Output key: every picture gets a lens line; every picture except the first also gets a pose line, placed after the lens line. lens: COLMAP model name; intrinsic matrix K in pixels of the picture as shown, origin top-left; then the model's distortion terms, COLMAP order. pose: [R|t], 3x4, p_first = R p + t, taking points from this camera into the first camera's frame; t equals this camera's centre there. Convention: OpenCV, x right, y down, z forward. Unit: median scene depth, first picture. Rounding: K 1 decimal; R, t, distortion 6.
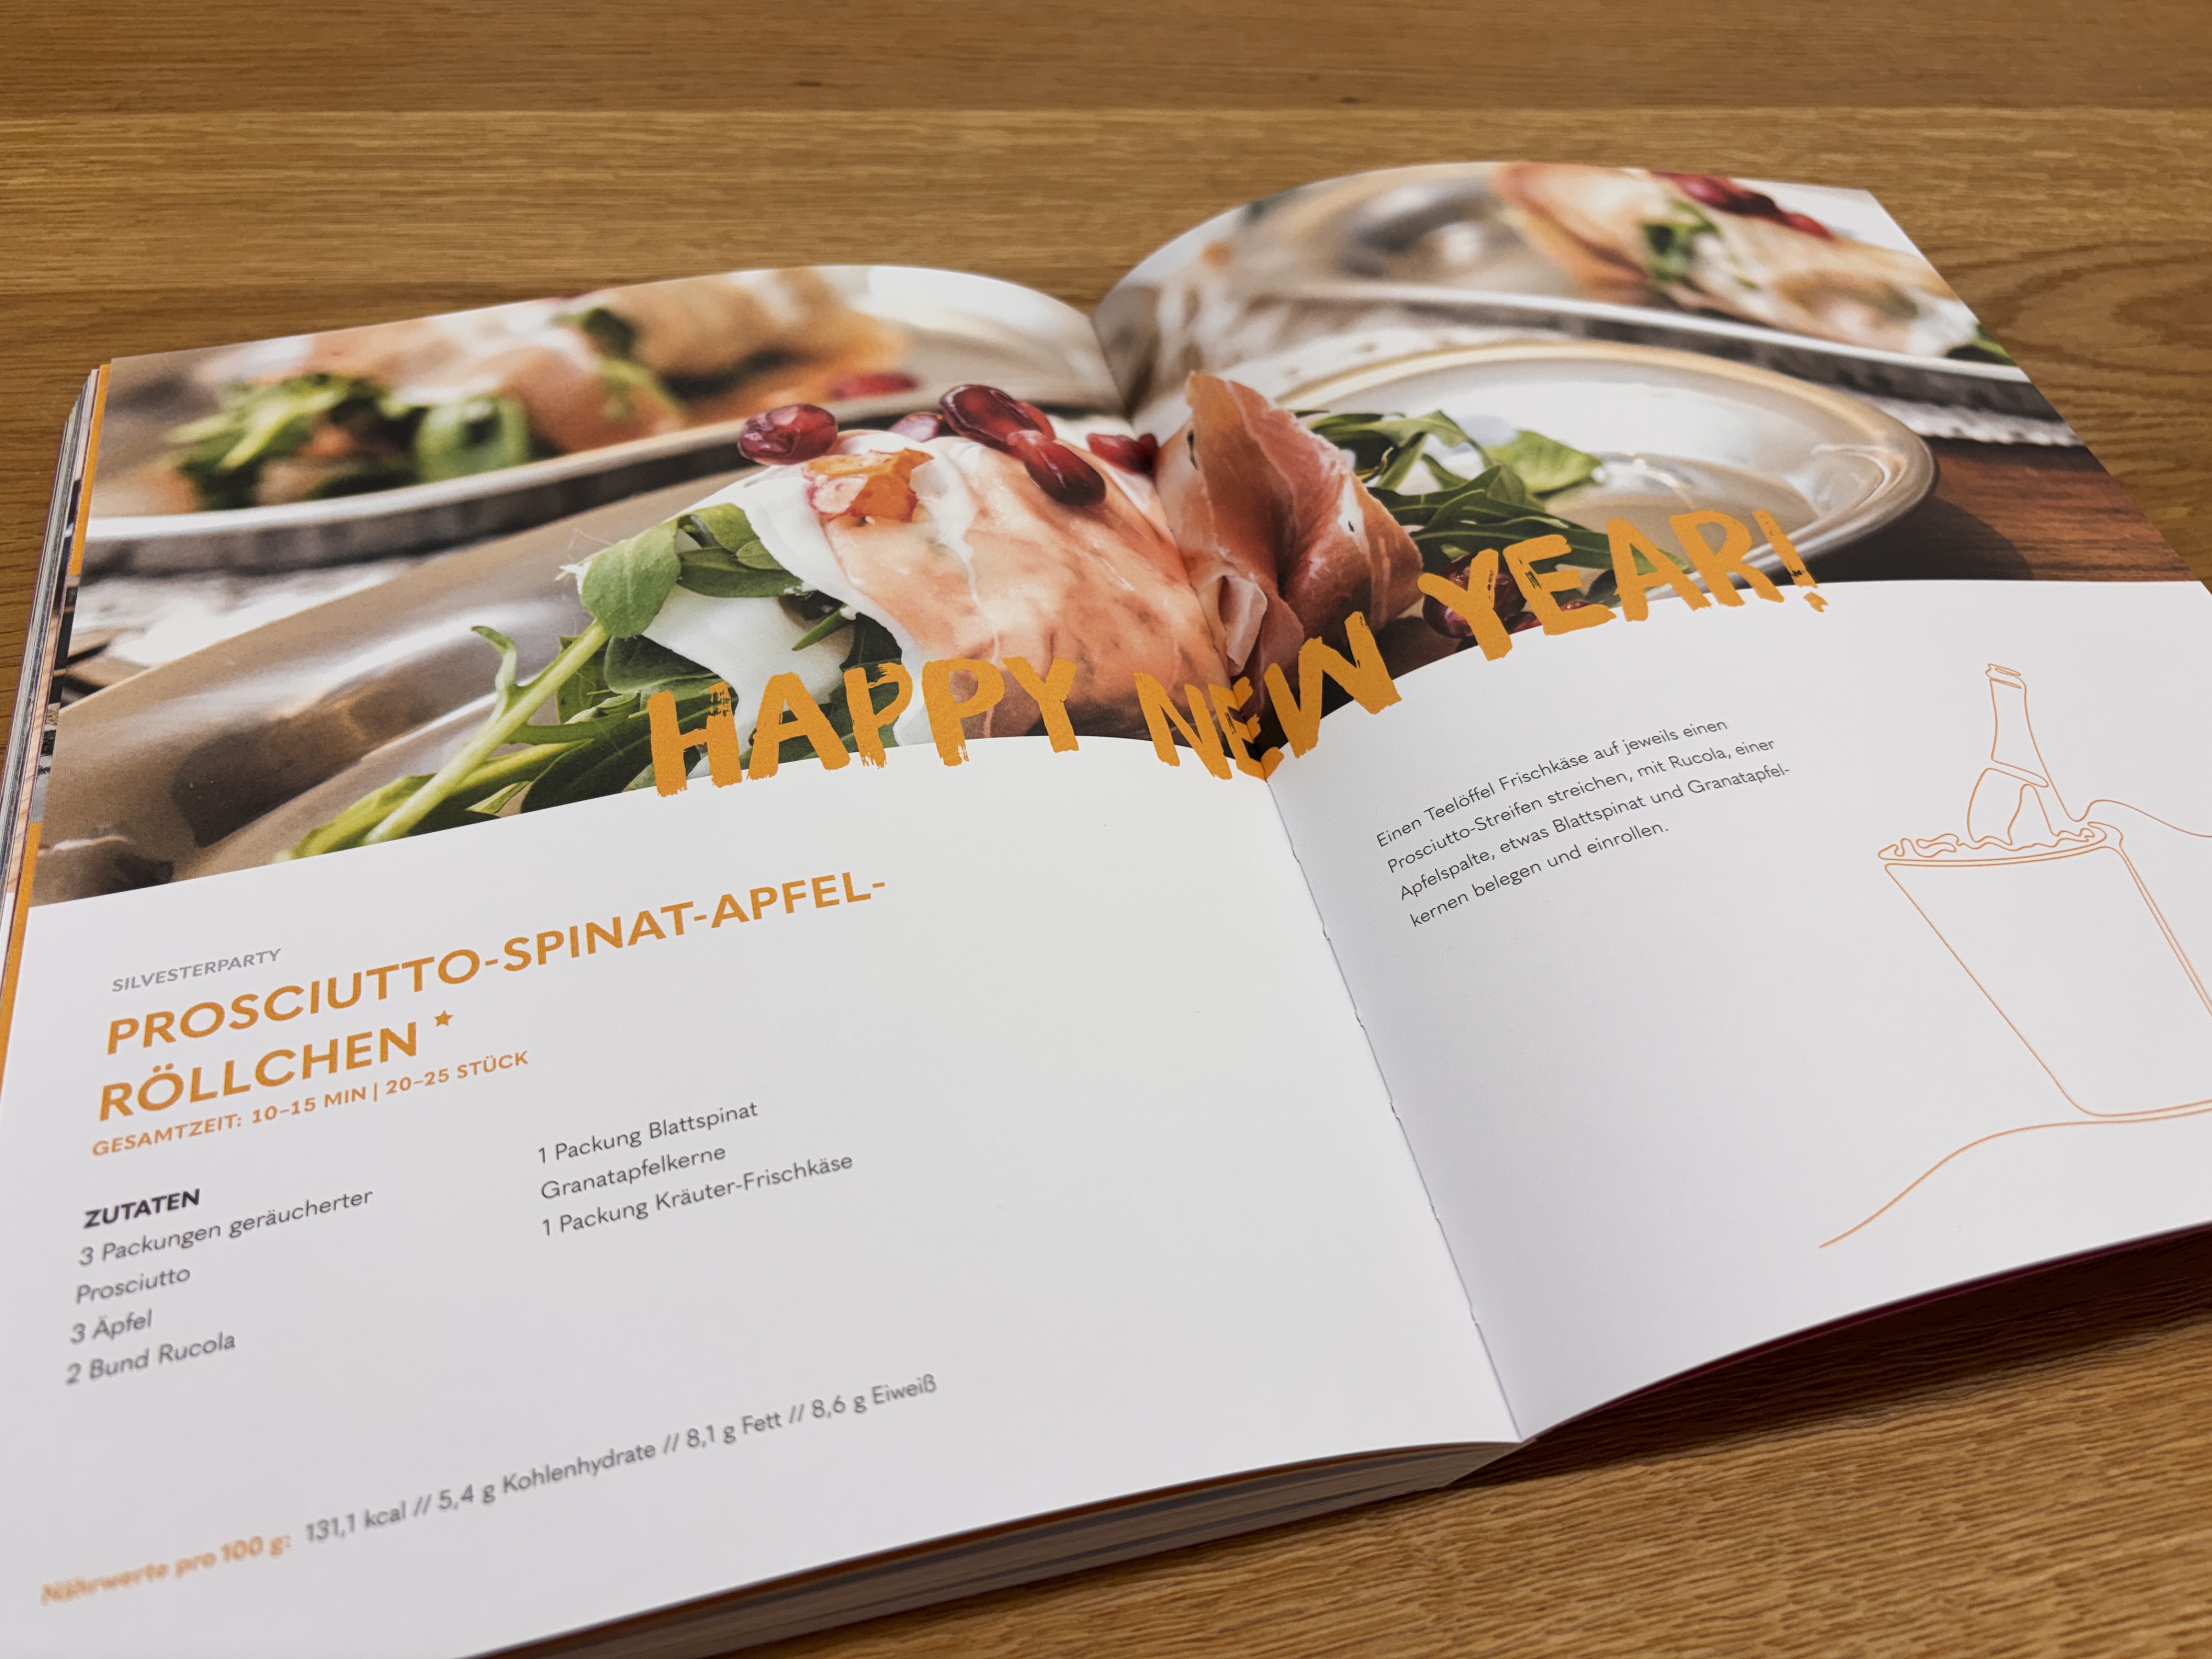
lens RADIAL K [[1738.1, 0, 1116.9], [0, 1738.1, 816.0], [0, 0, 1]] dist [0.042594, -0.062850]
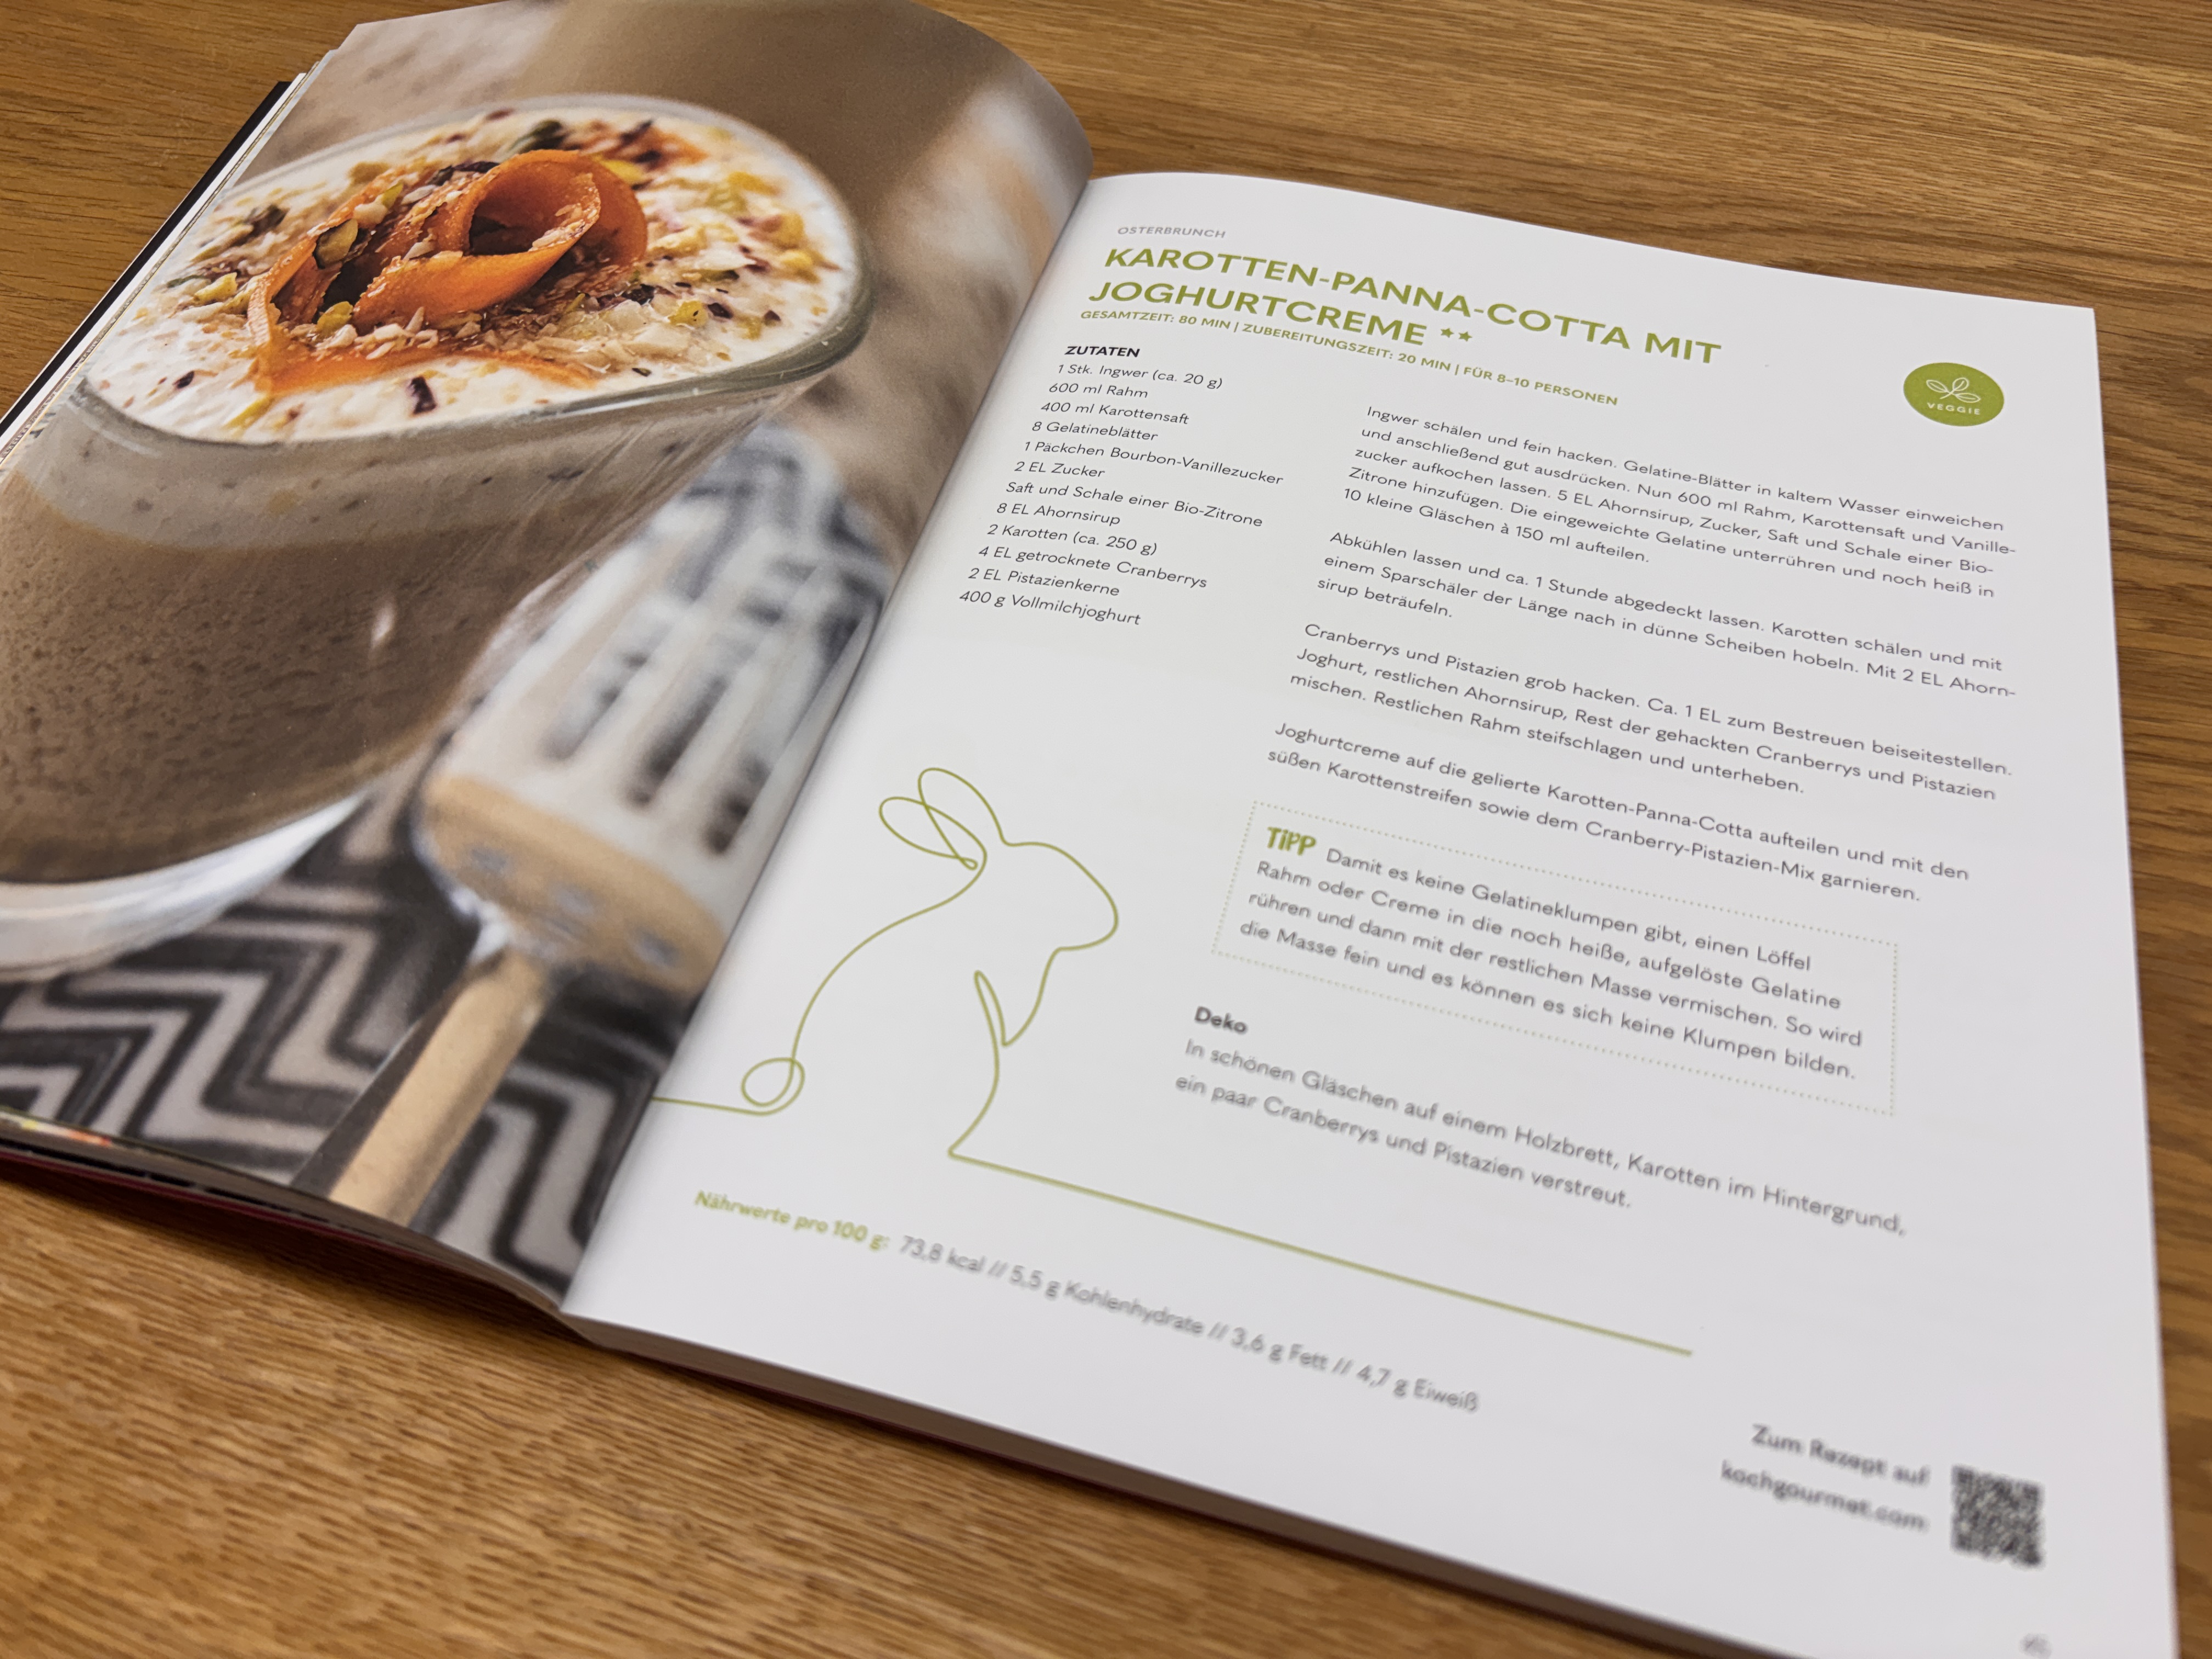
lens RADIAL K [[1738.1, 0, 1106.0], [0, 1738.1, 811.6], [0, 0, 1]] dist [0.042594, -0.062850]
pose [[0.836597, 0.331207, -0.436356, 0.548976], [-0.314341, 0.942586, 0.112785, -0.046947], [0.448659, 0.042809, 0.892677, 0.152103]]
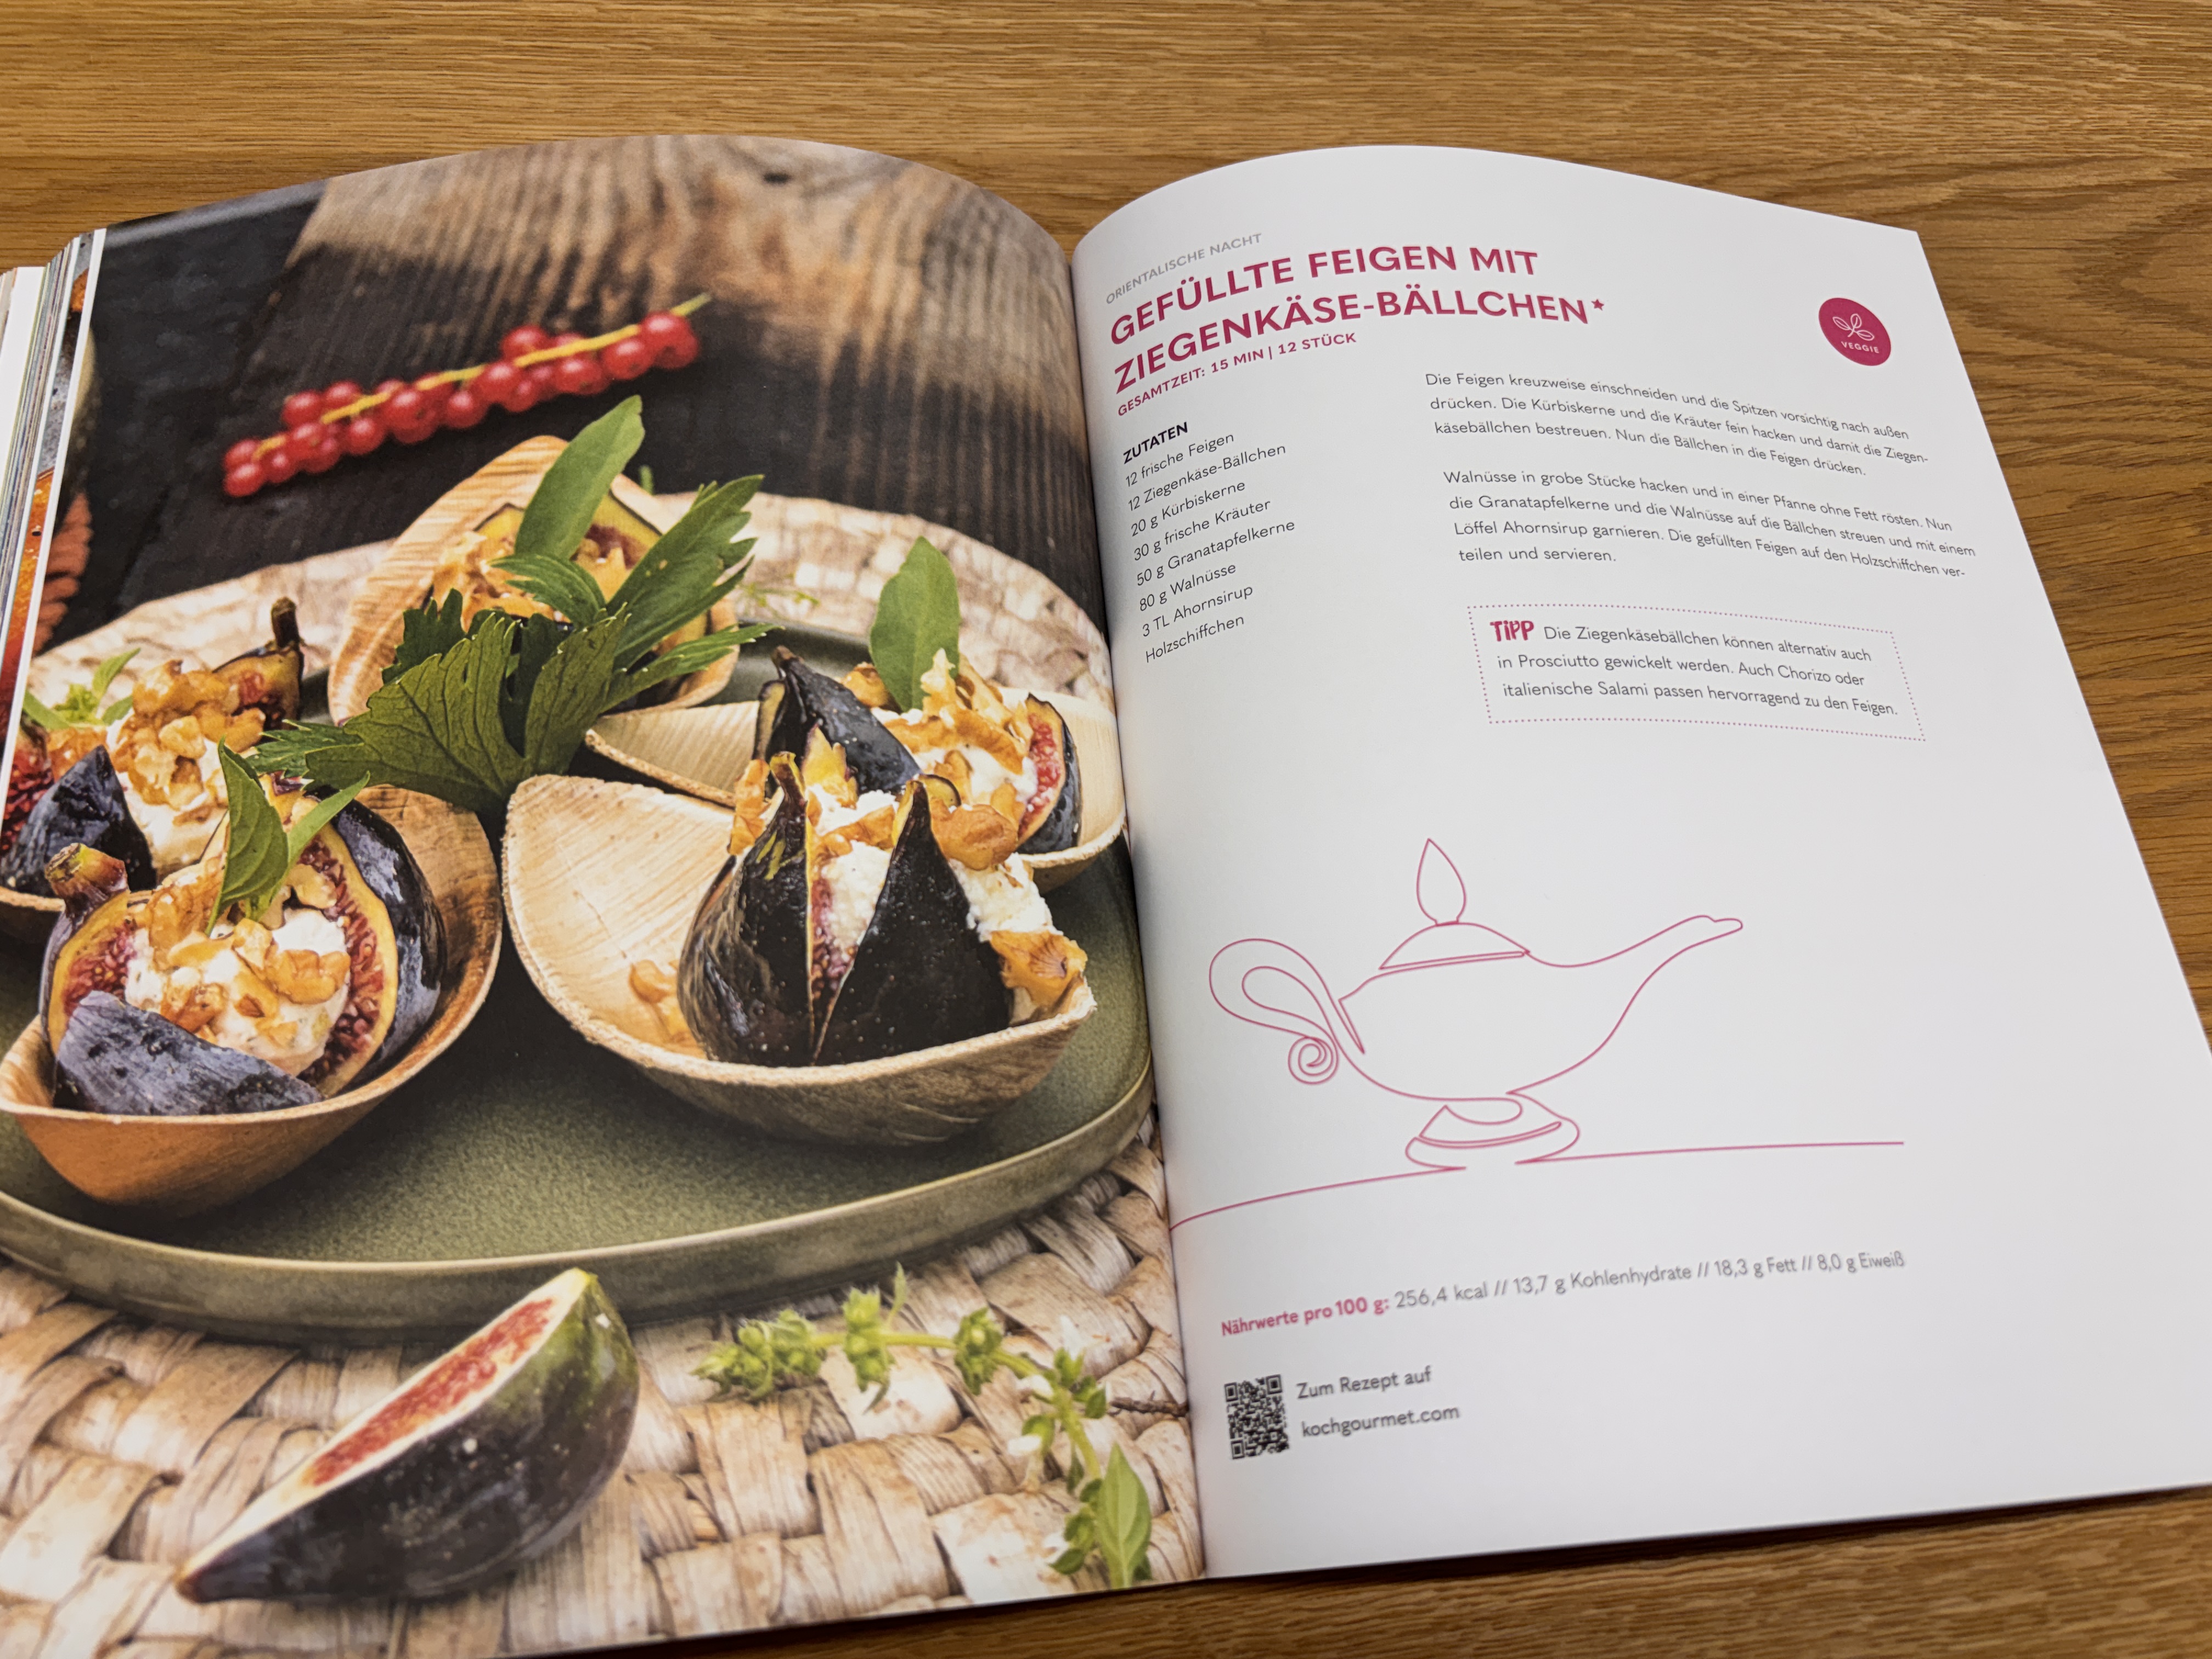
lens RADIAL K [[1738.1, 0, 1116.4], [0, 1738.1, 829.6], [0, 0, 1]] dist [0.042594, -0.062850]
pose [[0.994289, 0.095329, -0.047967, 0.066949], [-0.080356, 0.964569, 0.251297, -0.206596], [0.070224, -0.246008, 0.966721, 0.030995]]
